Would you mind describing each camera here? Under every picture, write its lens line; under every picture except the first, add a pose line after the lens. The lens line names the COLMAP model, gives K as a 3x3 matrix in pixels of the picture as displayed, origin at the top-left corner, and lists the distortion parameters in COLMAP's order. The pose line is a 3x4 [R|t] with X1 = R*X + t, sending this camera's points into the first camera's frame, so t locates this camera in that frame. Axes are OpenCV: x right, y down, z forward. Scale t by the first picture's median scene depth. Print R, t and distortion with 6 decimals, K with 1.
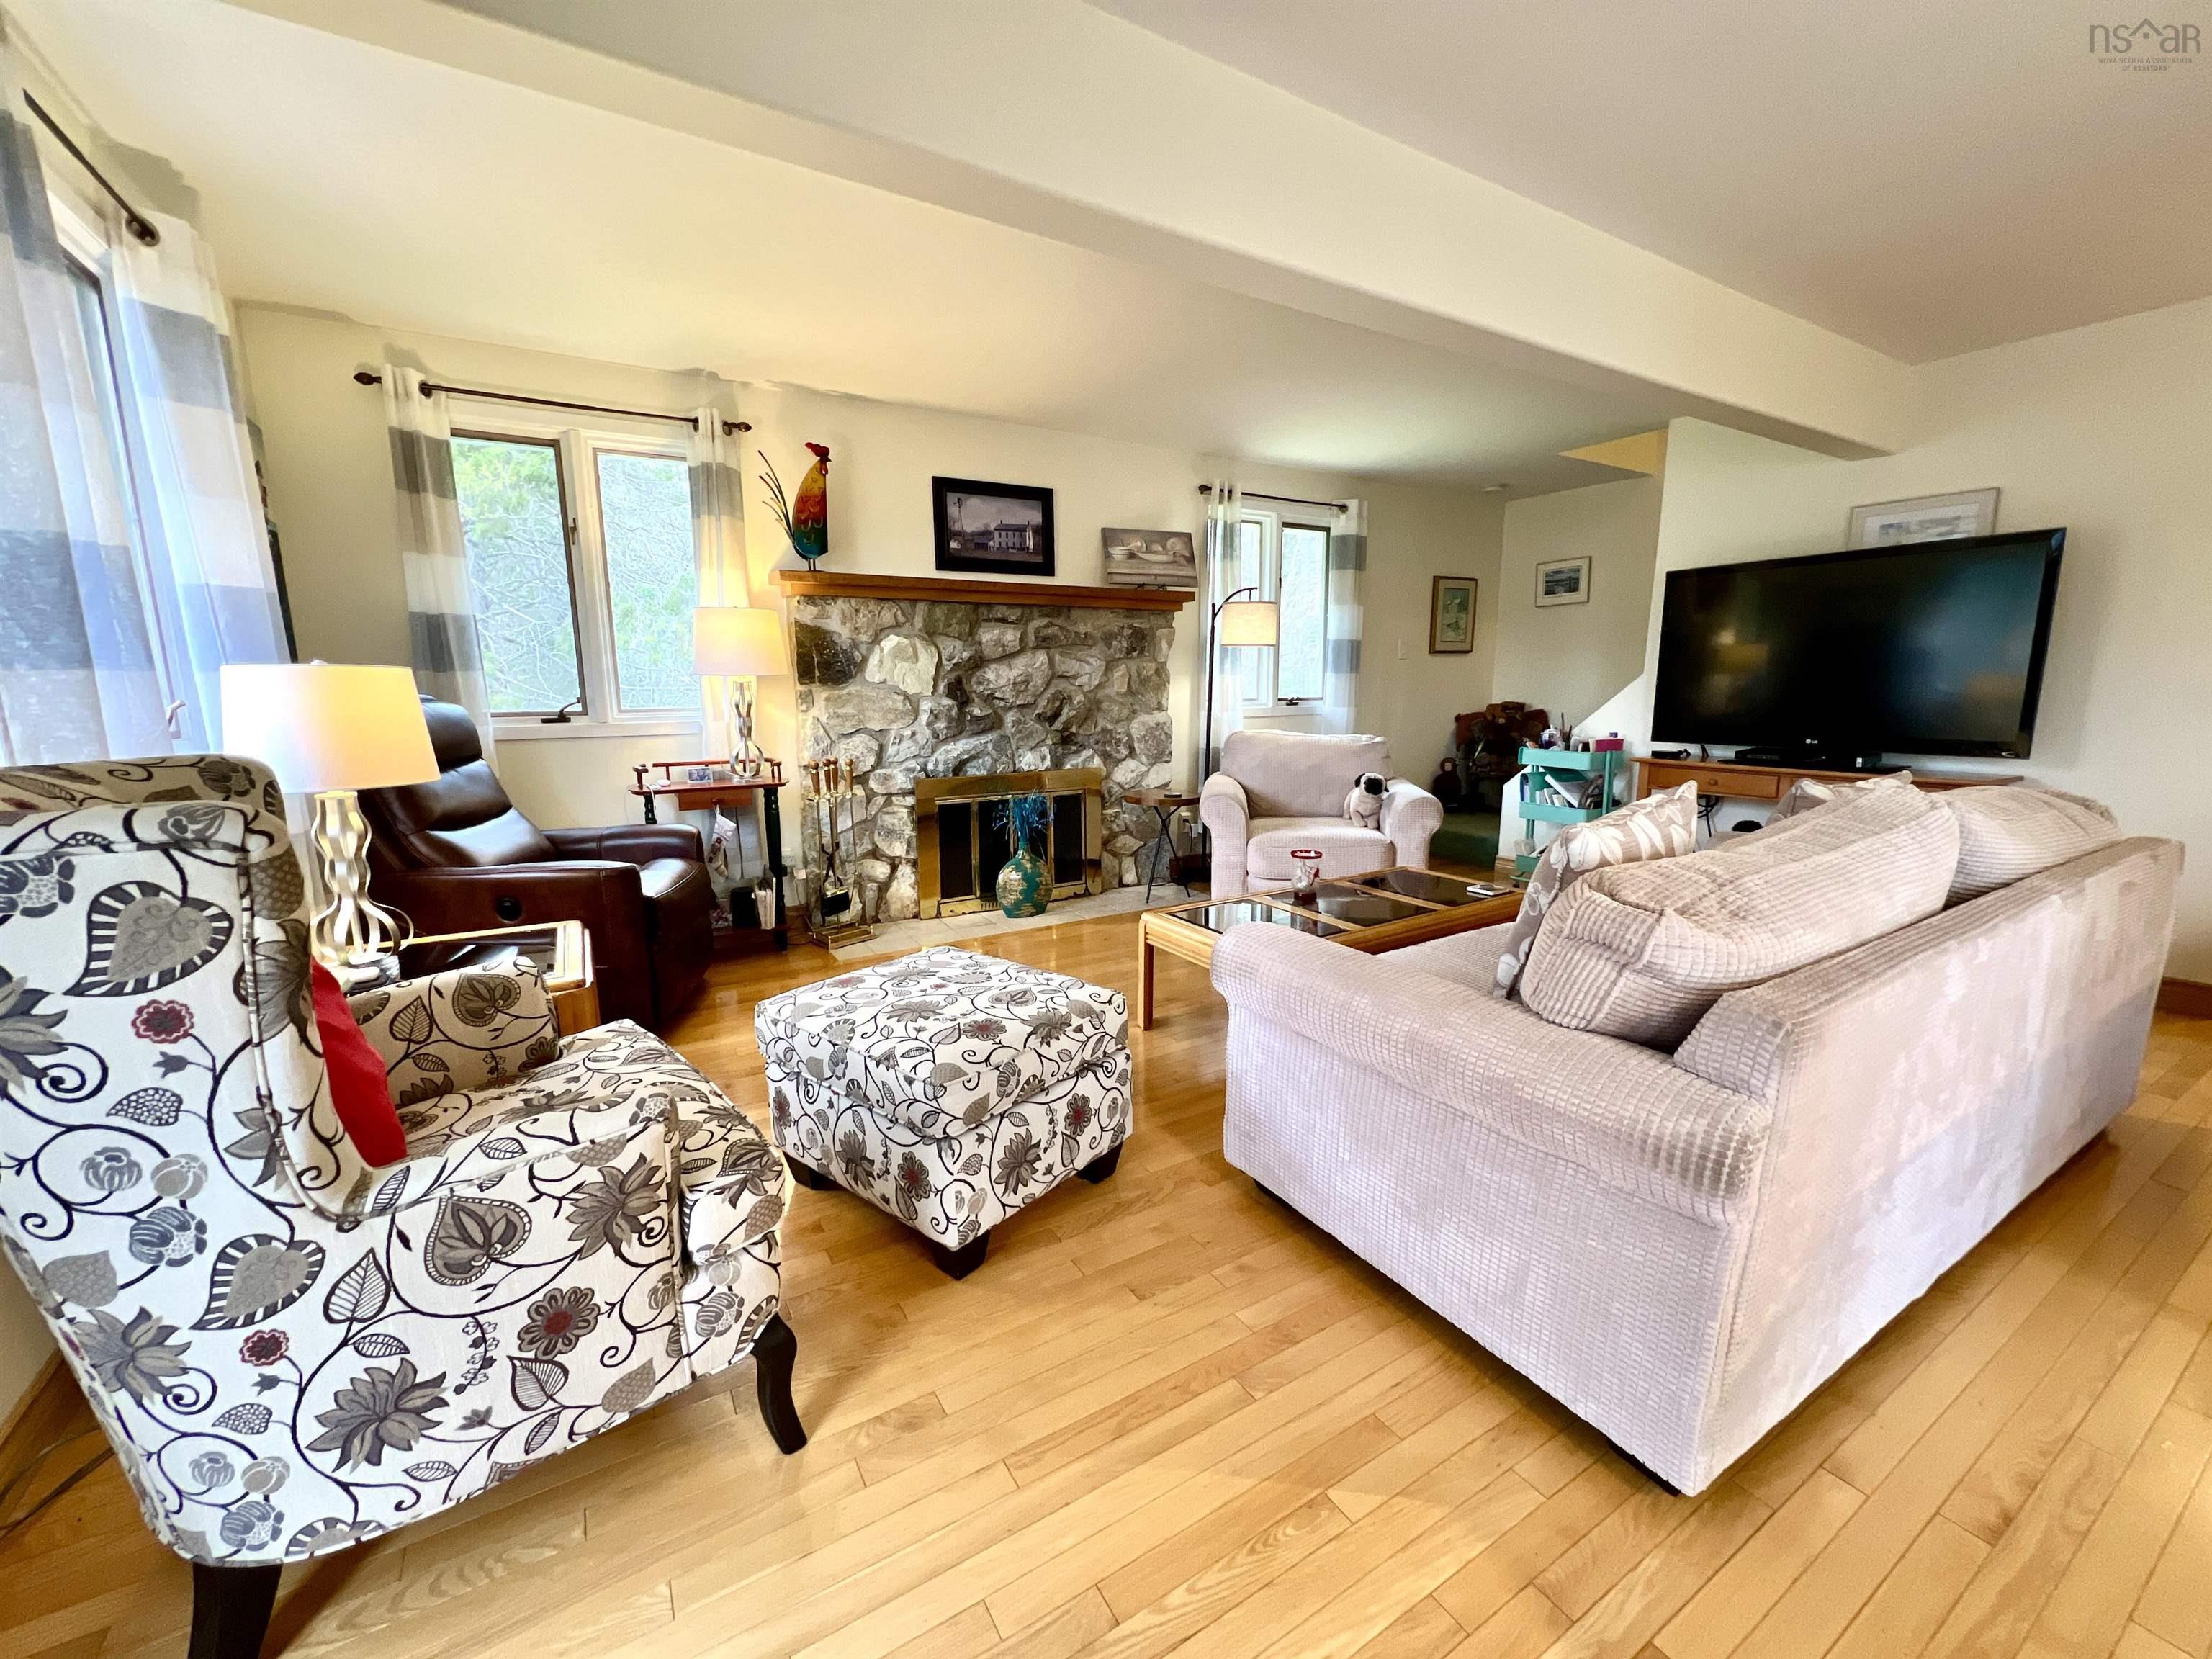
lens RADIAL K [[885.6, 0, 1101.6], [0, 885.6, 833.8], [0, 0, 1]] dist [-0.001508, 0.000449]
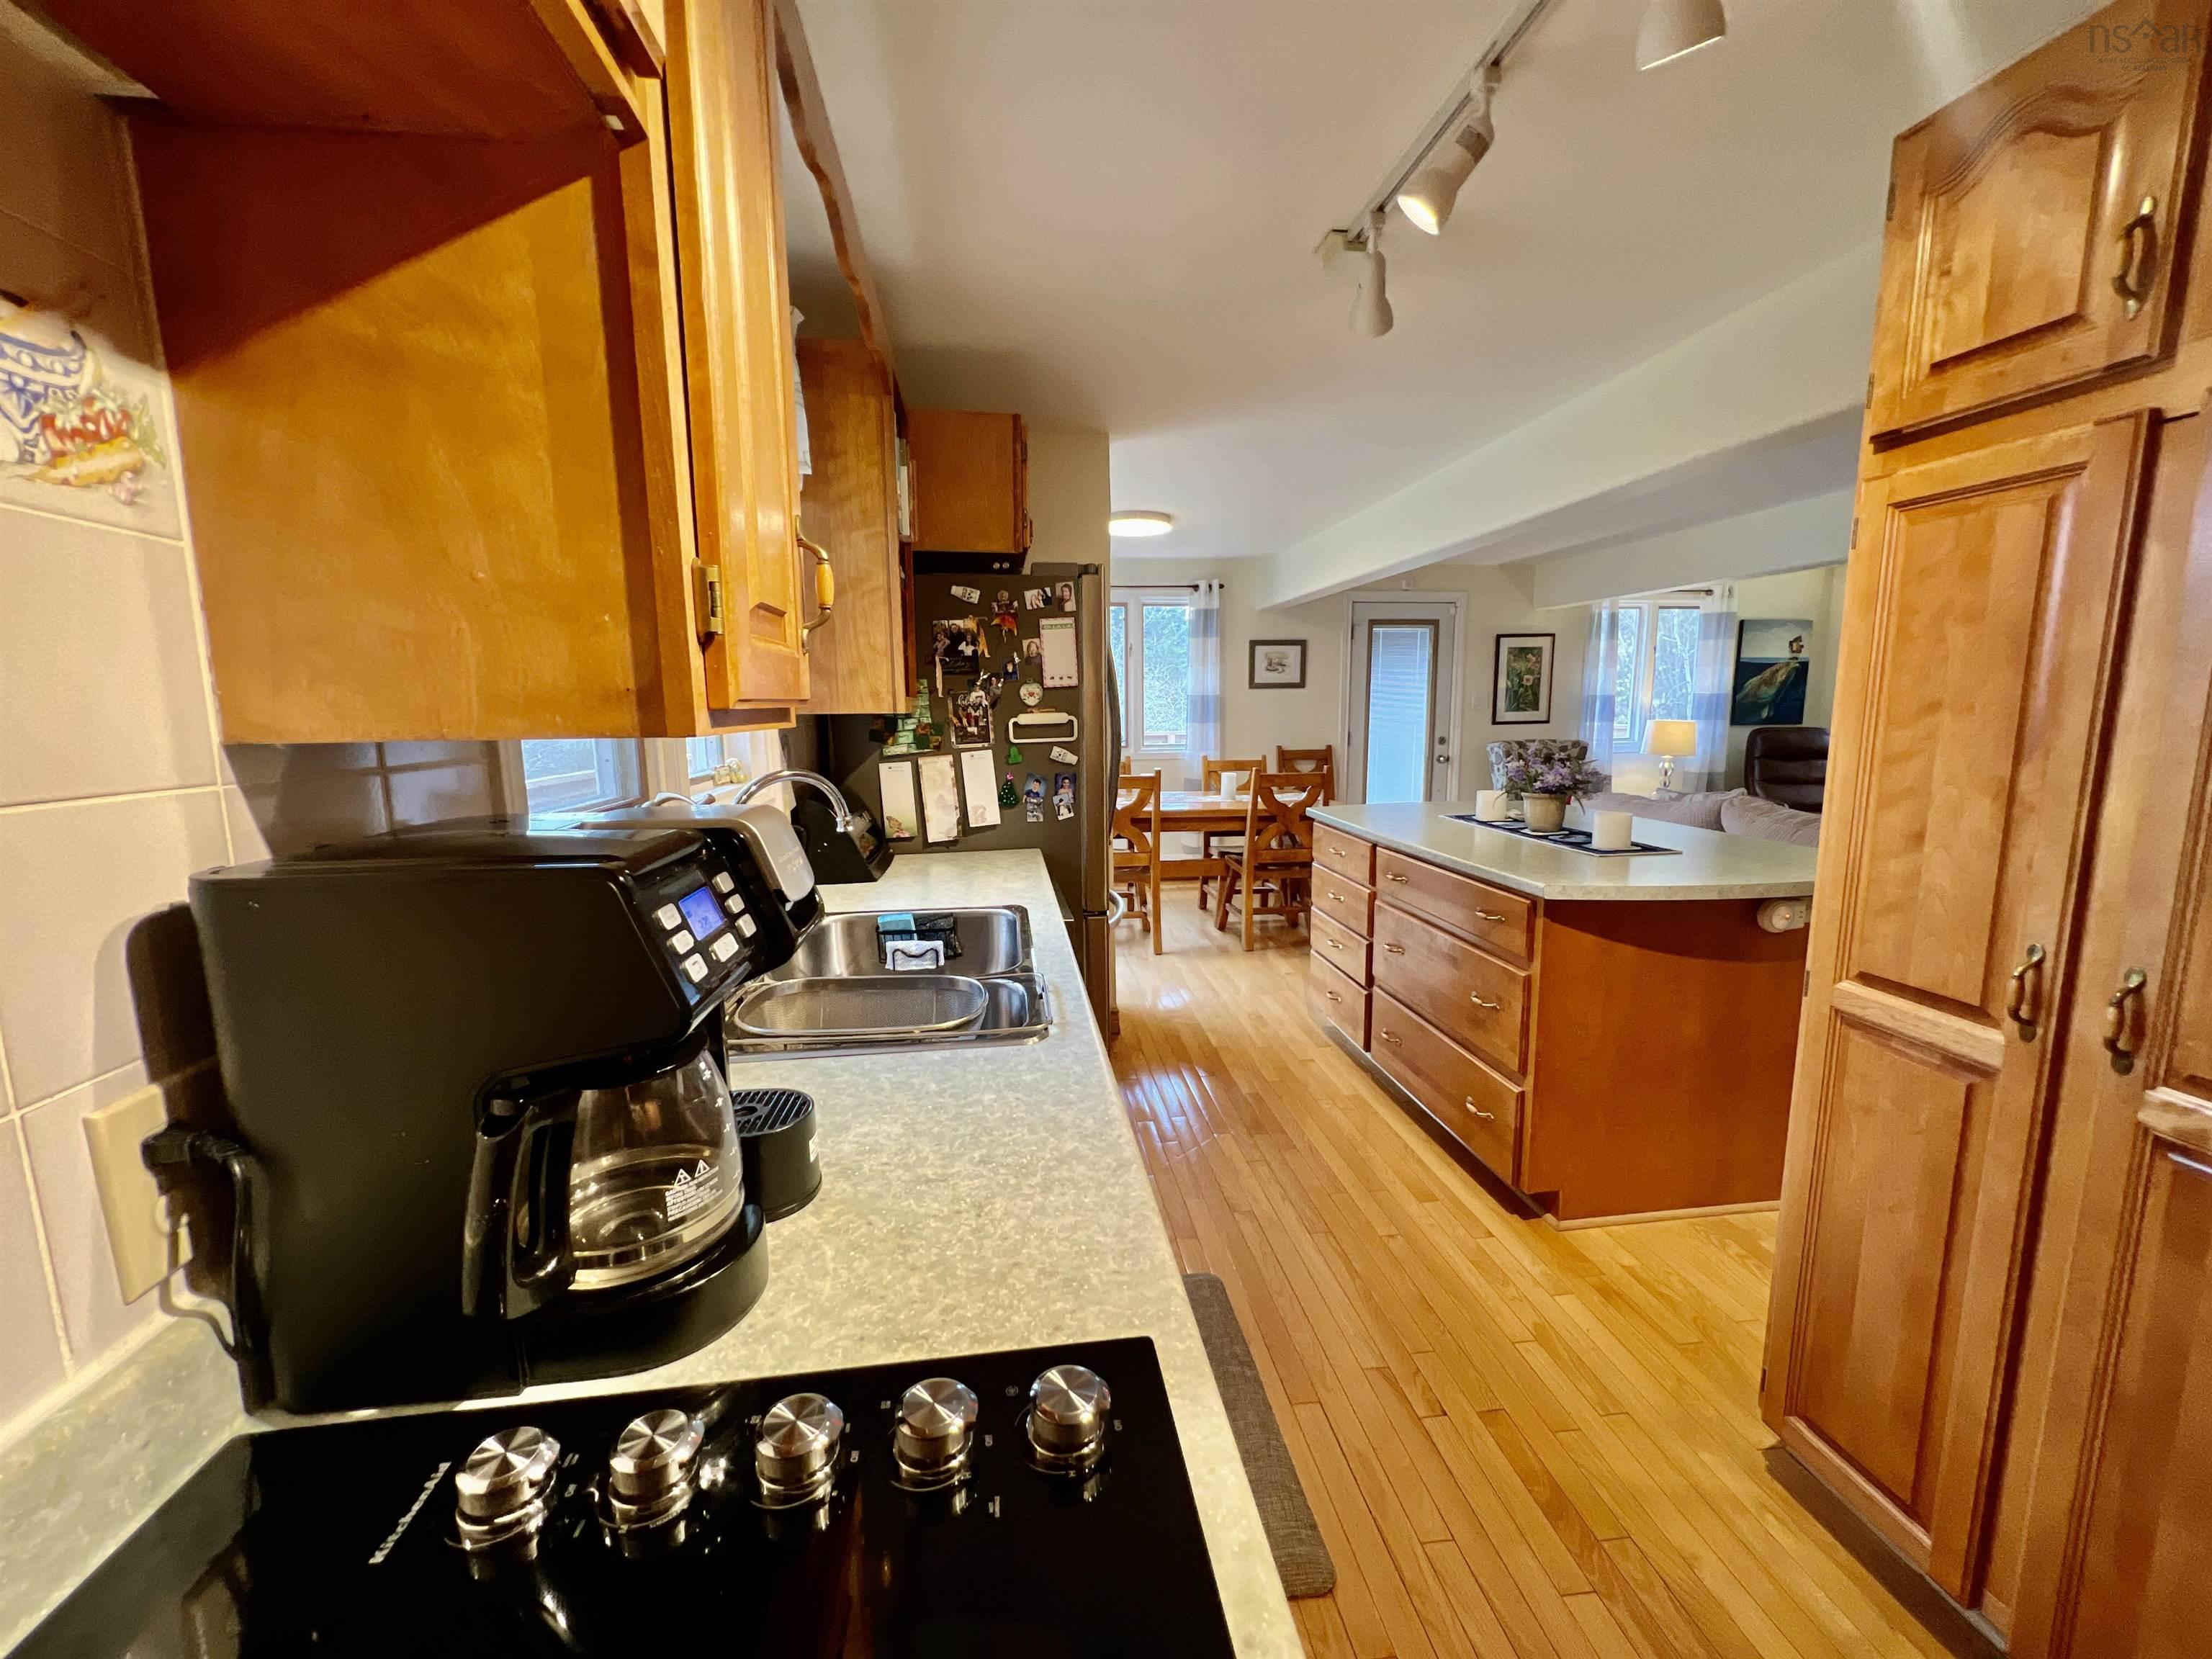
lens RADIAL K [[885.6, 0, 1104.0], [0, 885.6, 833.2], [0, 0, 1]] dist [-0.001508, 0.000449]
pose [[-0.406190, 0.143600, -0.902435, 1.479396], [-0.145622, 0.964782, 0.219066, -0.089905], [0.902111, 0.220397, -0.370973, 0.168487]]
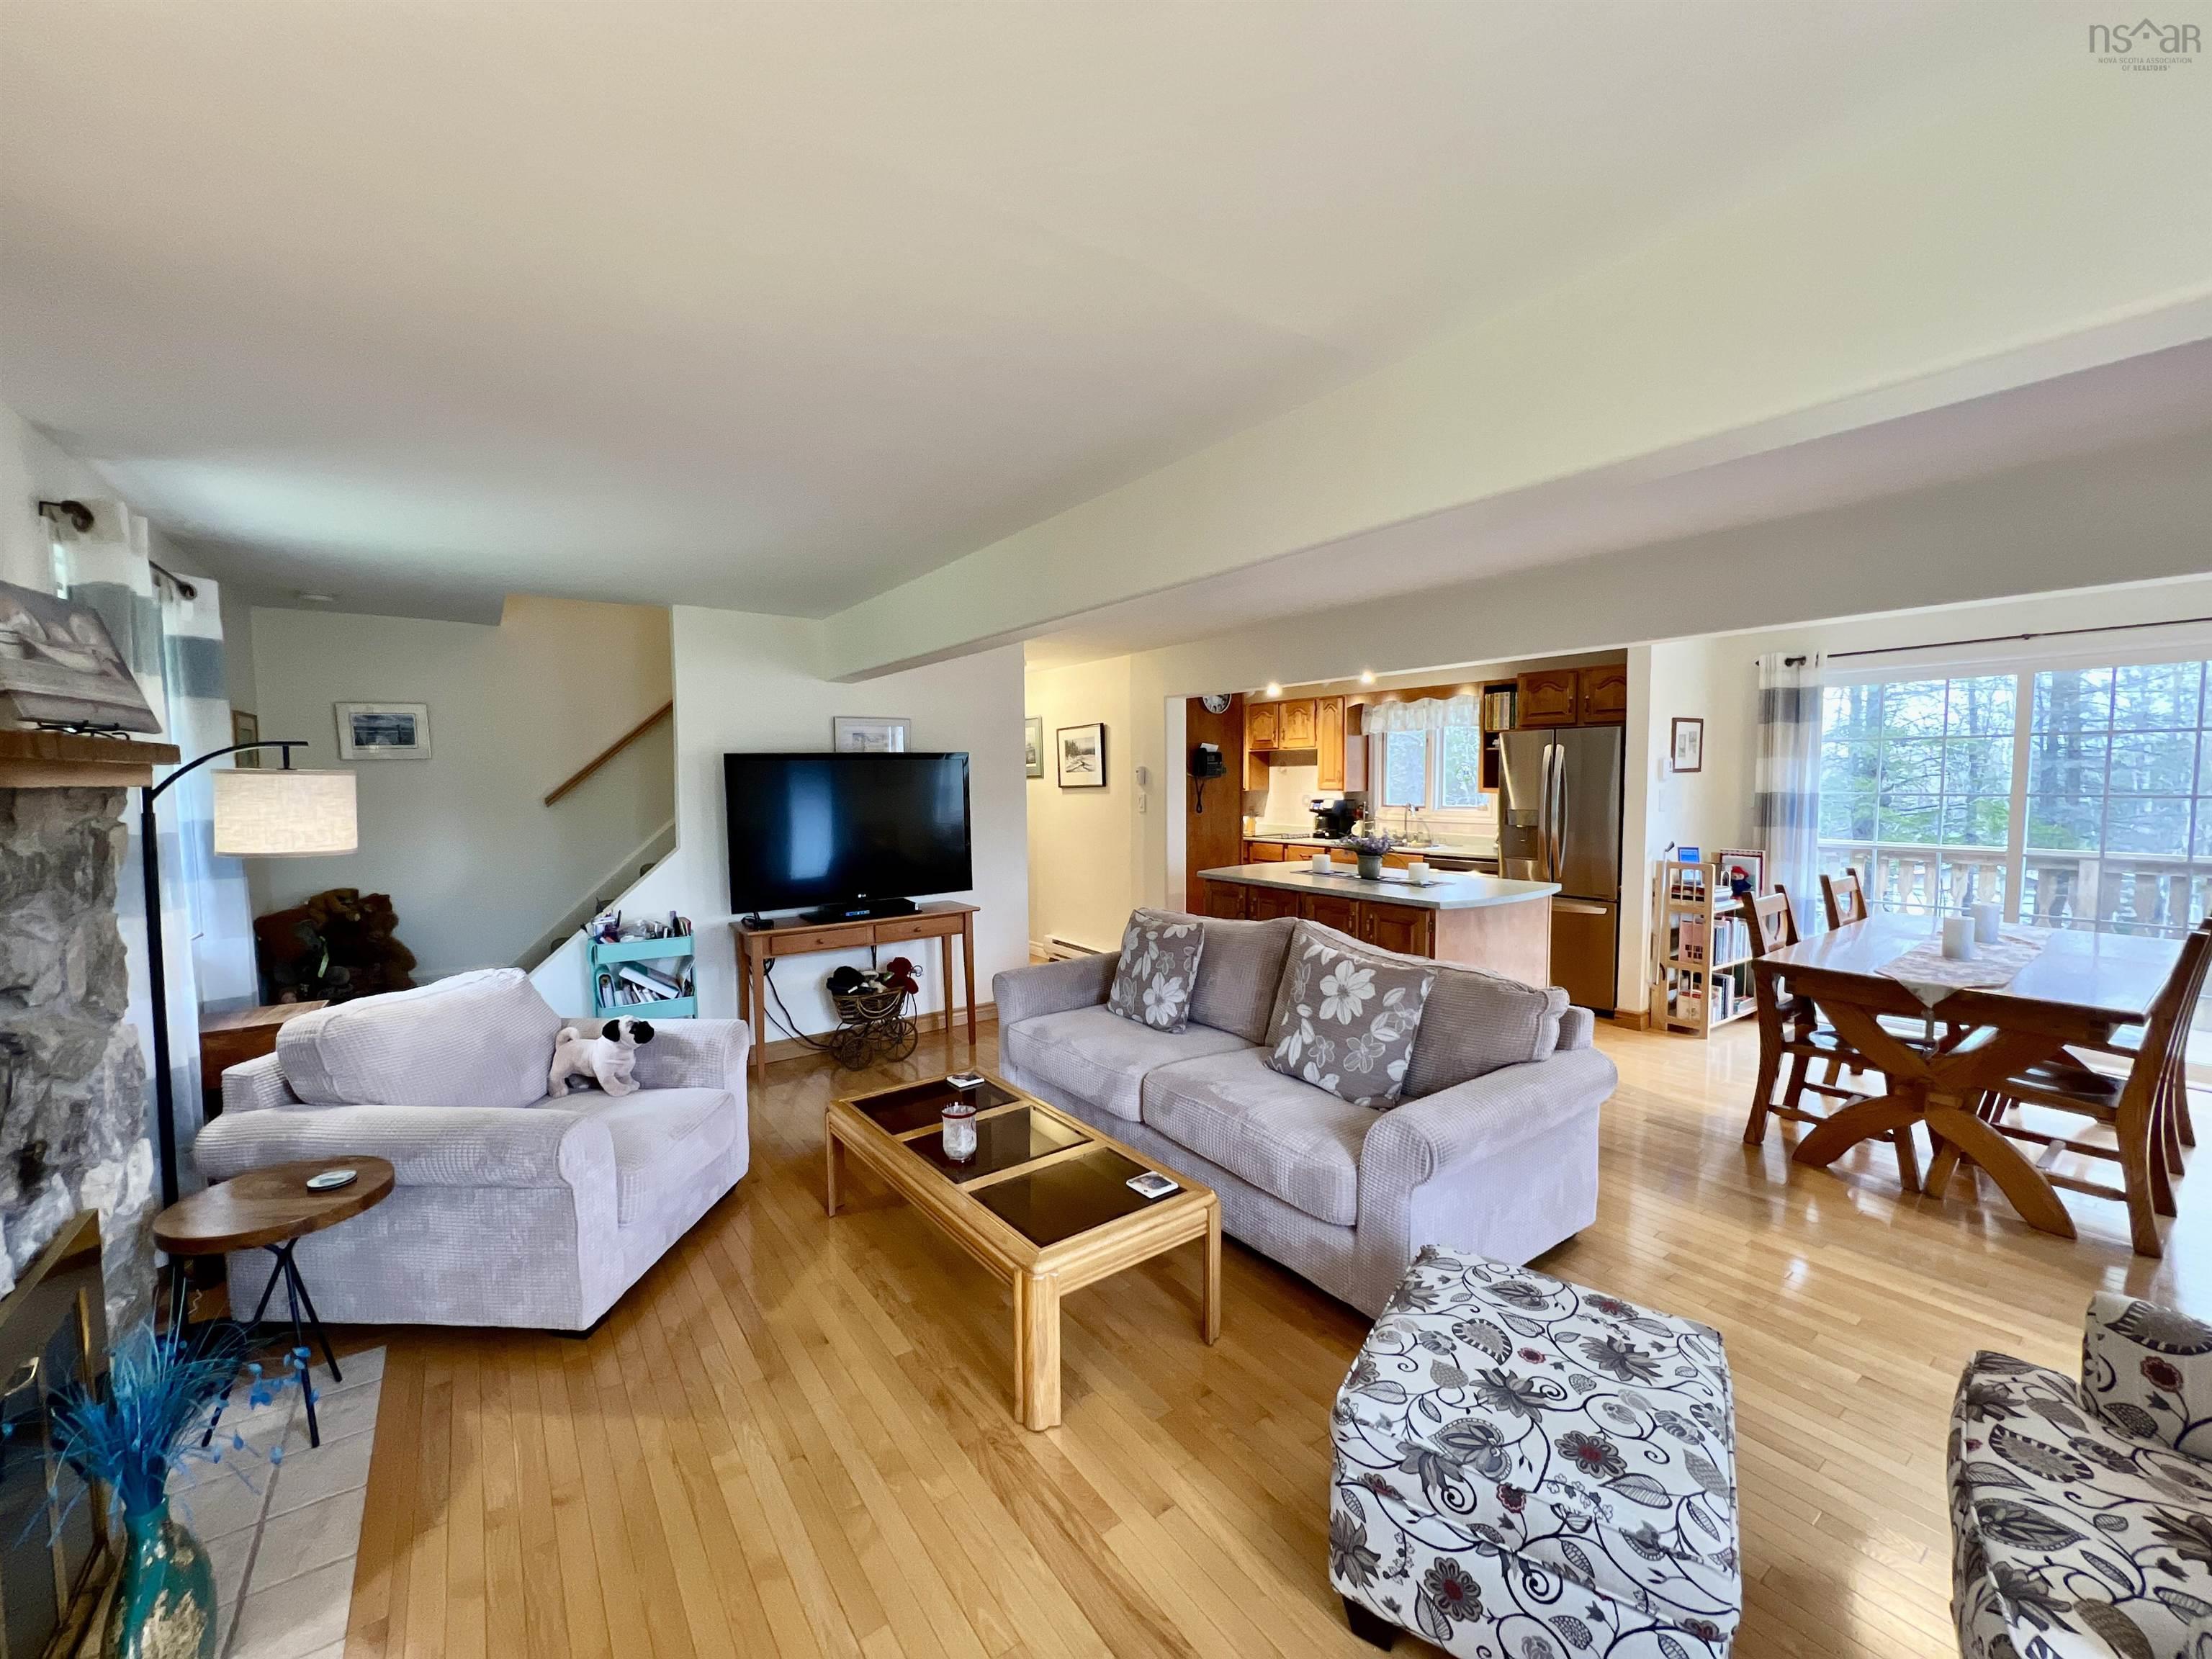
lens RADIAL K [[885.6, 0, 1102.1], [0, 885.6, 834.3], [0, 0, 1]] dist [-0.001508, 0.000449]
pose [[-0.084226, -0.060471, 0.994610, -0.431827], [0.181619, 0.980505, 0.074994, -0.195900], [-0.979755, 0.186956, -0.071602, 0.640633]]
